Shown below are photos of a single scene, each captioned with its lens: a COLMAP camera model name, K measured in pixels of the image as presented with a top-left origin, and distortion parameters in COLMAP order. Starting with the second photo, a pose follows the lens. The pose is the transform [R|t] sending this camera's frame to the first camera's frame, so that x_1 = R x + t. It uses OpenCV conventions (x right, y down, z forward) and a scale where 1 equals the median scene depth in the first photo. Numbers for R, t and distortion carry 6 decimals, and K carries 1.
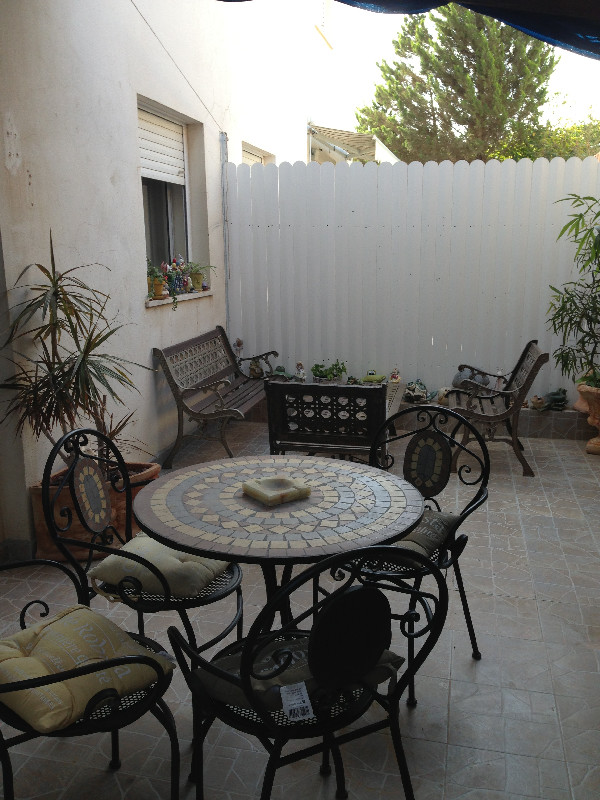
lens RADIAL K [[757.8, 0, 305.9], [0, 757.8, 399.4], [0, 0, 1]] dist [0.146673, 0.000000]
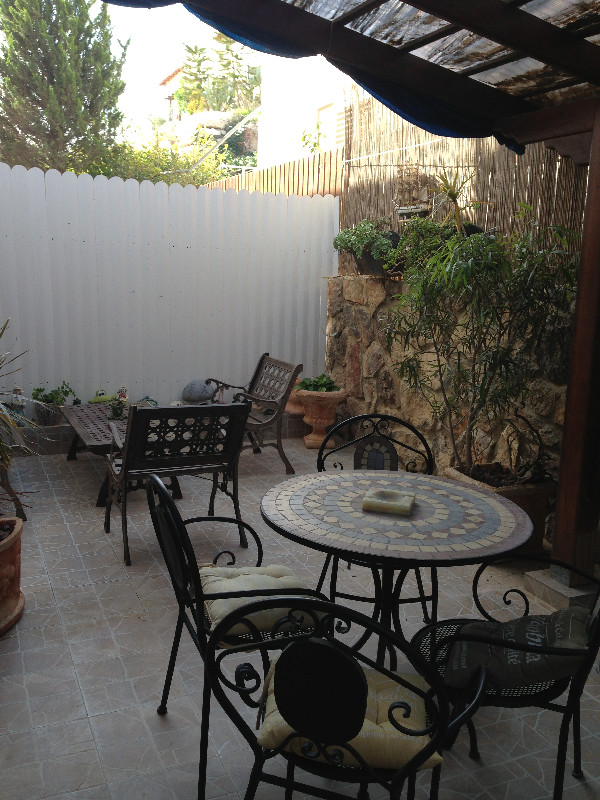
lens RADIAL K [[757.8, 0, 305.1], [0, 757.8, 402.2], [0, 0, 1]] dist [0.146673, 0.000000]
pose [[0.811690, -0.083461, 0.578095, -0.372739], [0.089477, 0.995824, 0.018137, -0.025687], [-0.577195, 0.037005, 0.815768, 0.087109]]
